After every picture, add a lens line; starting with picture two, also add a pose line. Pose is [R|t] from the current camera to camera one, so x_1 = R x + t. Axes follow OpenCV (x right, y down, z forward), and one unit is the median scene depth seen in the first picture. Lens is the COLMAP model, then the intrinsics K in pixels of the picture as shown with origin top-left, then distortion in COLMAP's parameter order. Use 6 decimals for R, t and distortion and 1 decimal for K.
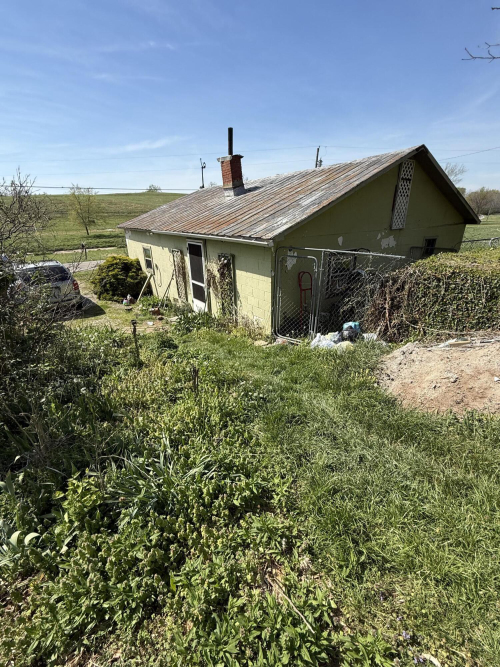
lens RADIAL K [[296.8, 0, 251.7], [0, 296.8, 332.1], [0, 0, 1]] dist [0.000067, 0.000057]
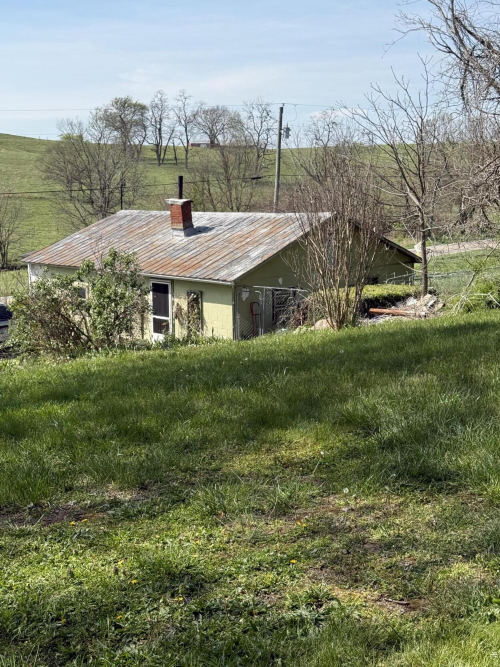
lens RADIAL K [[1010.8, 0, 249.9], [0, 1010.8, 333.1], [0, 0, 1]] dist [0.001243, 0.000000]
pose [[0.989754, -0.011246, 0.142339, -0.479616], [0.043390, 0.973438, -0.224802, 0.920879], [-0.136030, 0.228675, 0.963952, -3.252421]]
